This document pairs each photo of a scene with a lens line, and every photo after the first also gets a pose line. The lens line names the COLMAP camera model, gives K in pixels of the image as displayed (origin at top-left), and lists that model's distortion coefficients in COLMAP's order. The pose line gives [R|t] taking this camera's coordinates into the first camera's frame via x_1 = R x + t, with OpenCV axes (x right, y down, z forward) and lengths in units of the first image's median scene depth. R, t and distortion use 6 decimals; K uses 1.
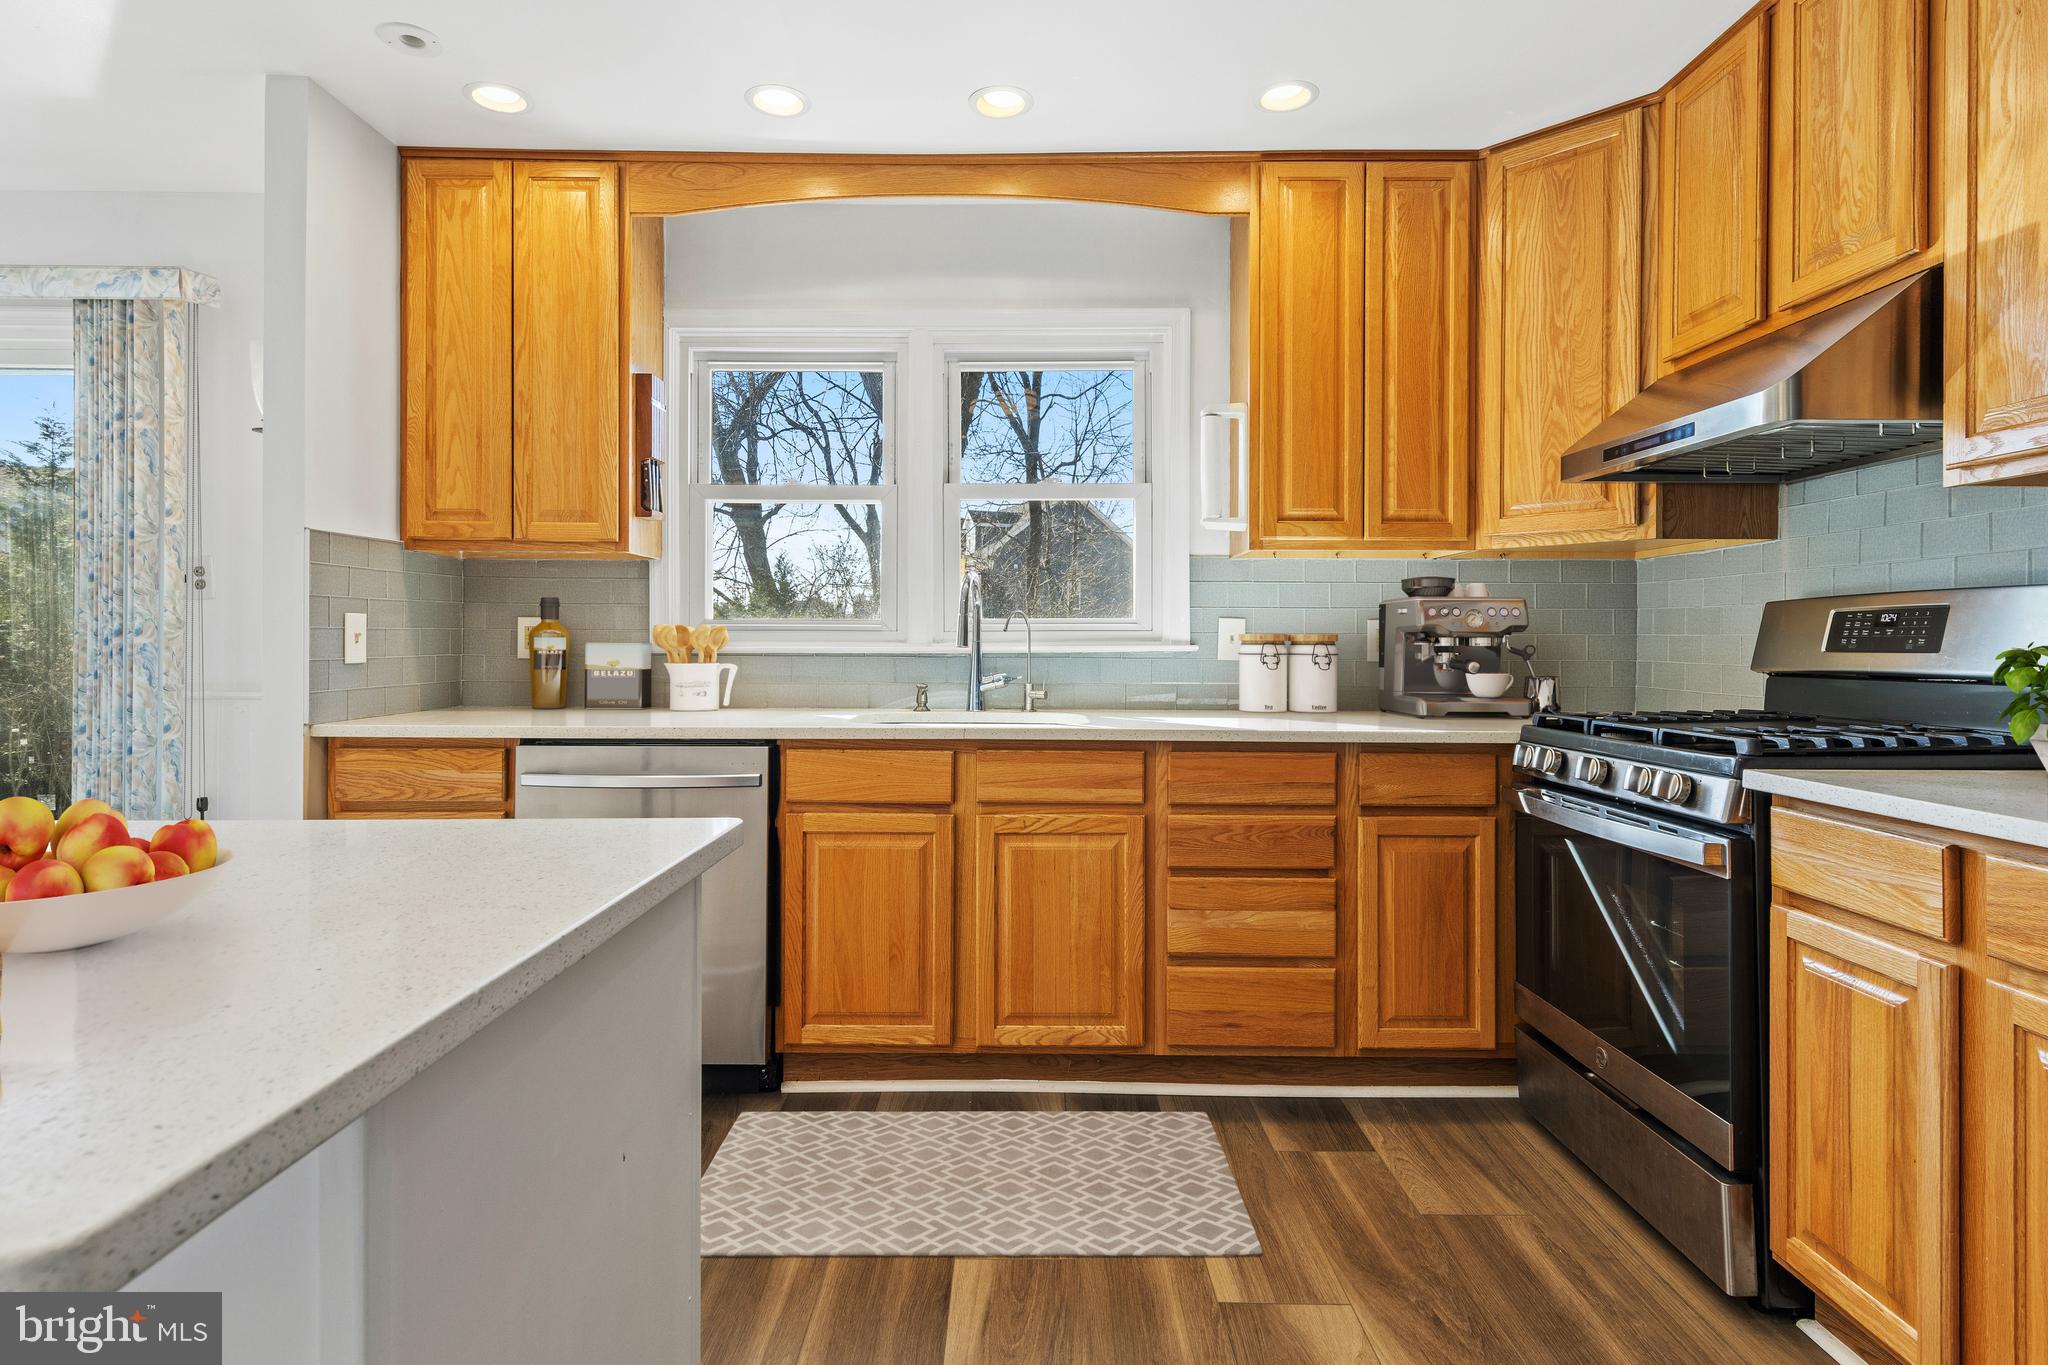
lens RADIAL K [[1059.9, 0, 1021.9], [0, 1059.9, 641.3], [0, 0, 1]] dist [0.006905, -0.003022]
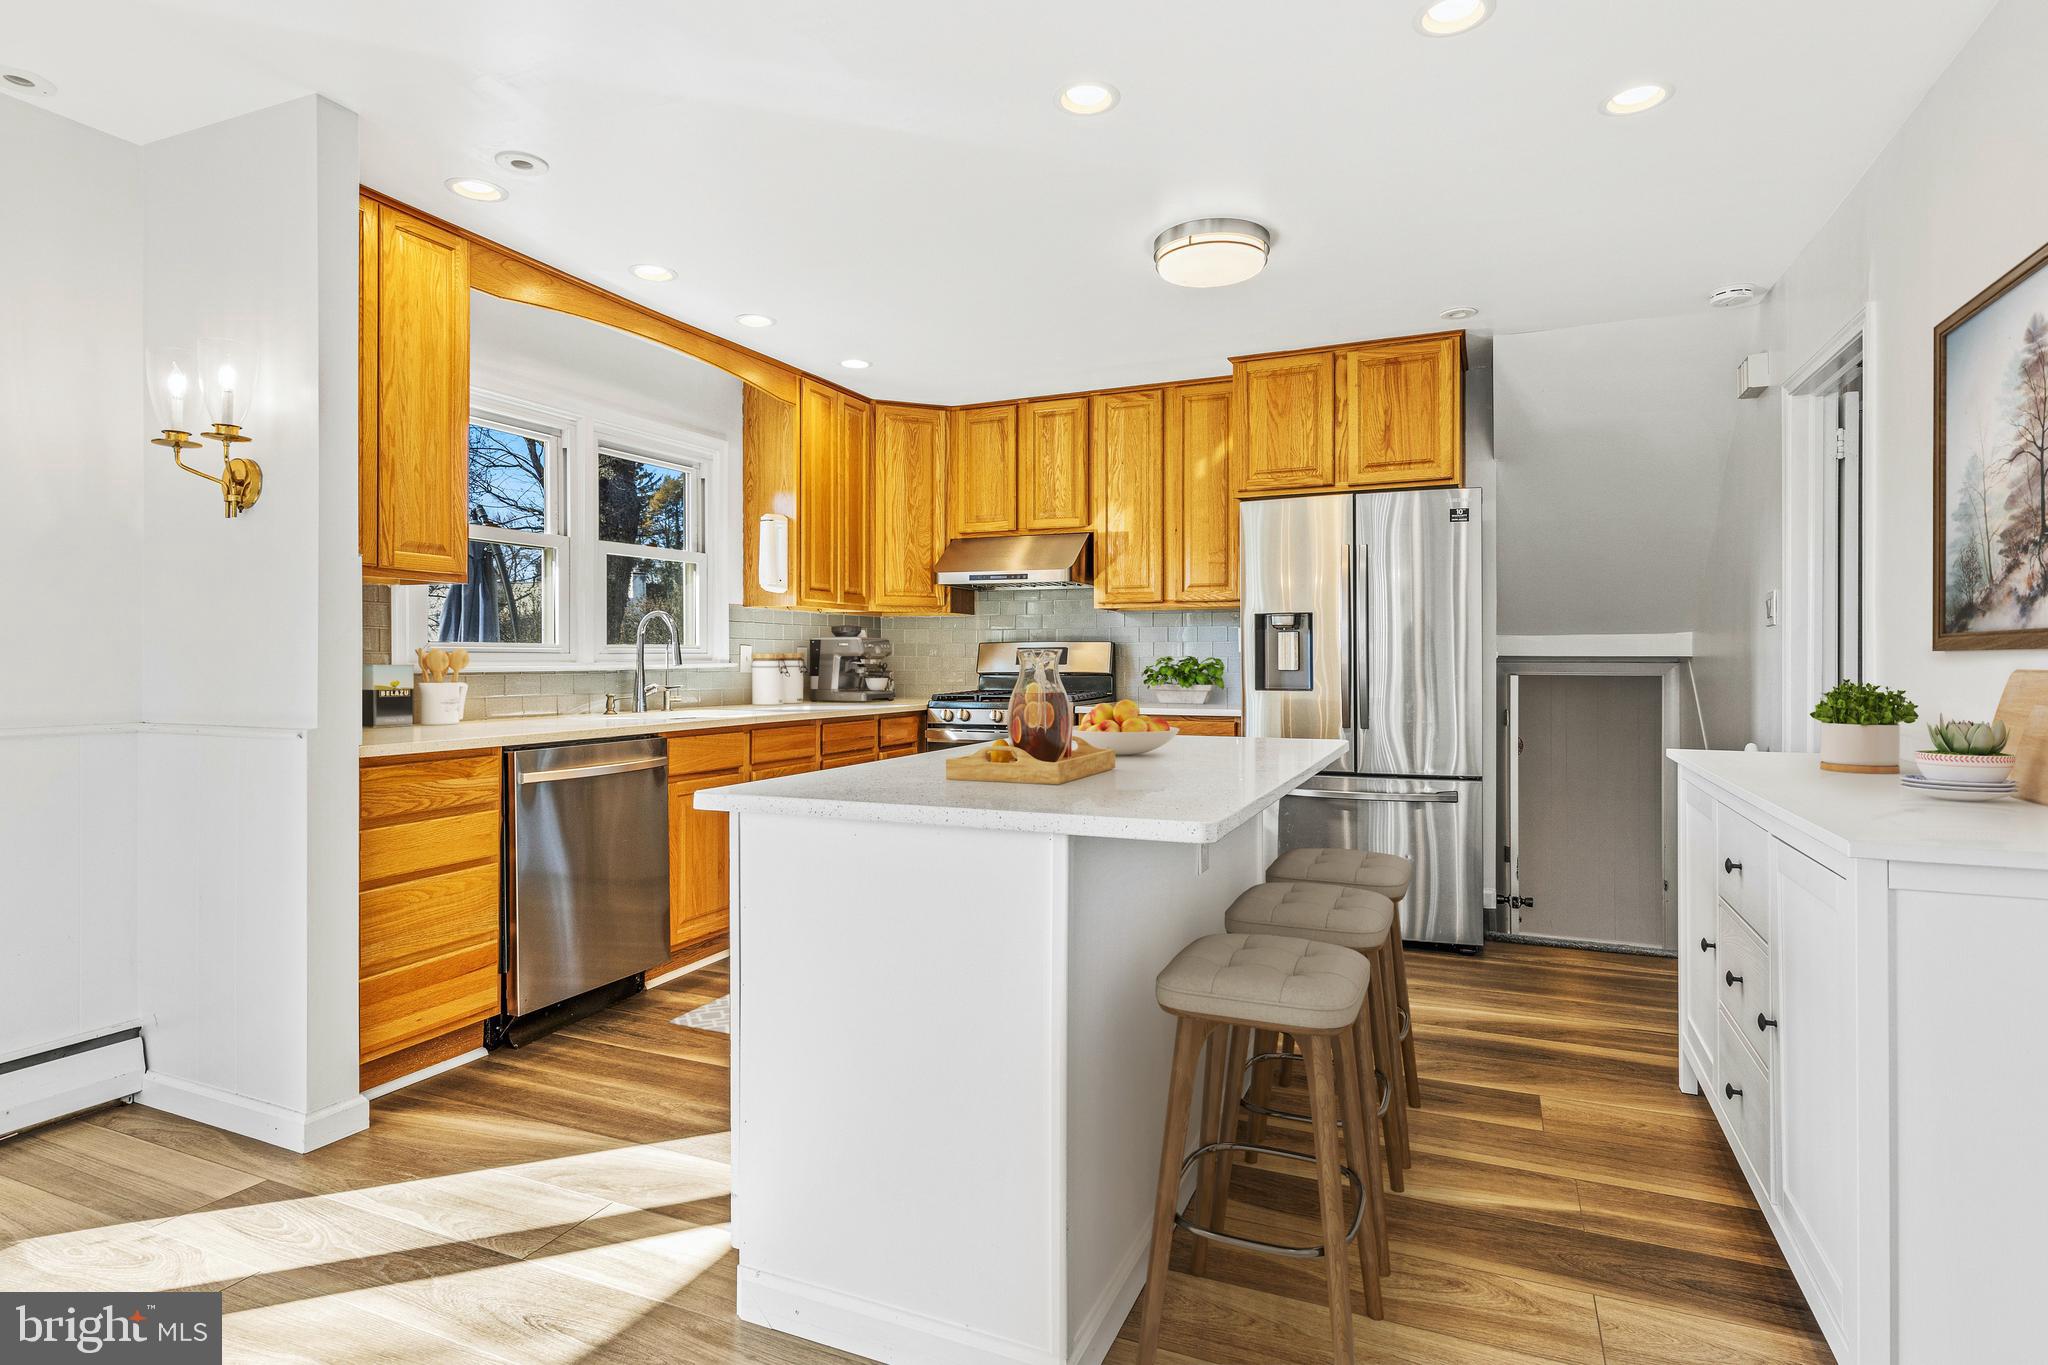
lens RADIAL K [[1059.9, 0, 1023.4], [0, 1059.9, 661.6], [0, 0, 1]] dist [0.006905, -0.003022]
pose [[0.400942, -0.004740, 0.916091, -1.193405], [-0.001294, 0.999983, 0.005740, -0.008774], [-0.916103, -0.003486, 0.400929, -0.000591]]
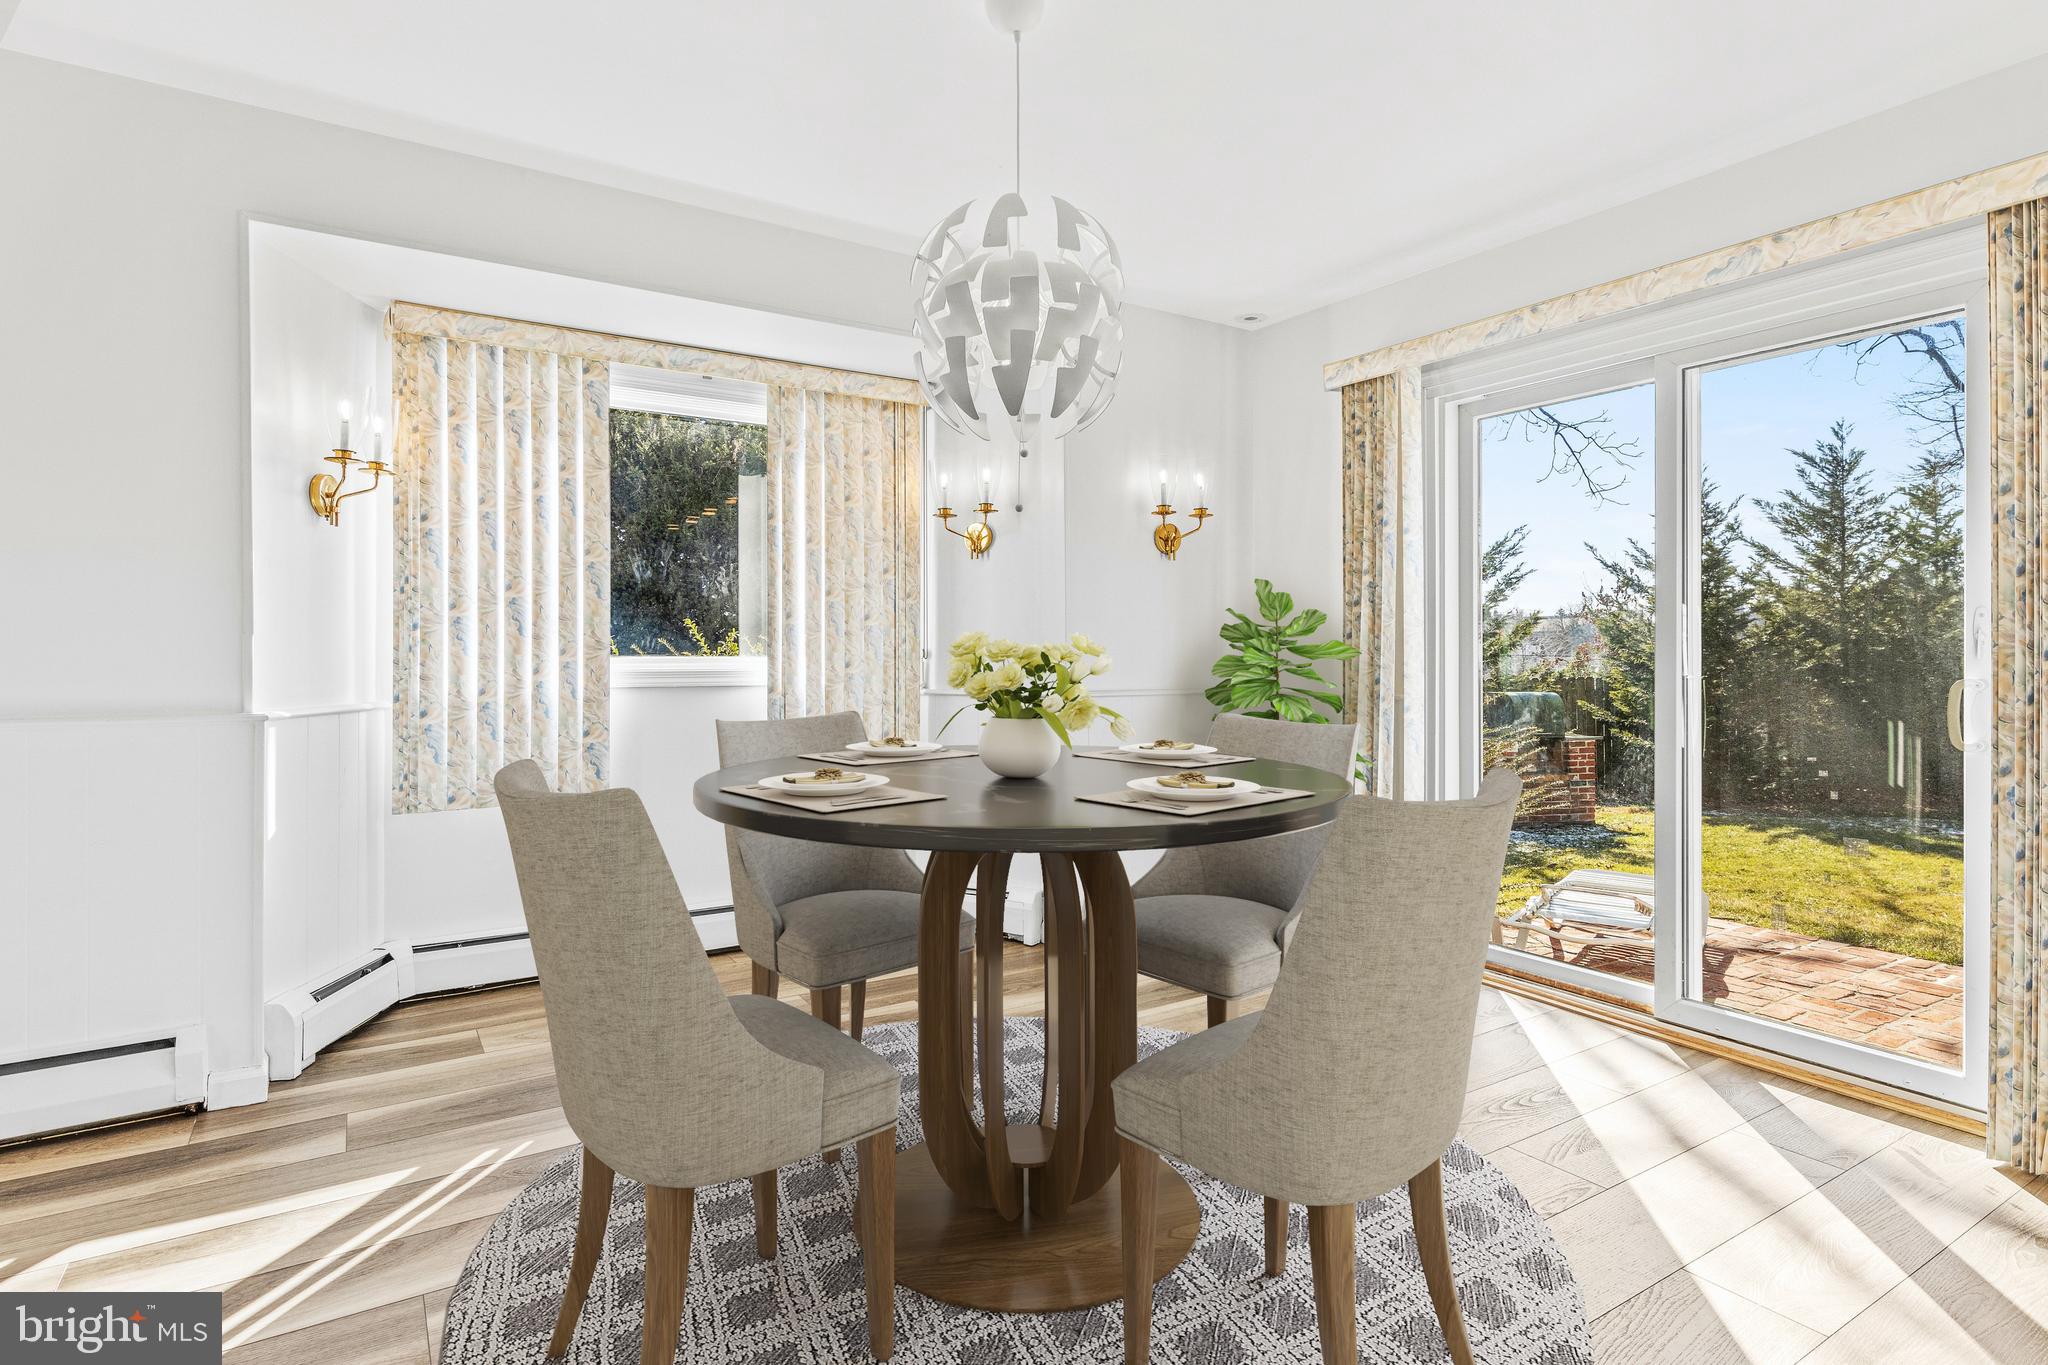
lens RADIAL K [[1059.9, 0, 1022.8], [0, 1059.9, 658.6], [0, 0, 1]] dist [0.006905, -0.003022]
pose [[0.525438, -0.004165, -0.850822, -0.633892], [0.008131, 0.999967, 0.000126, -0.004059], [0.850793, -0.006985, 0.525454, -0.004933]]
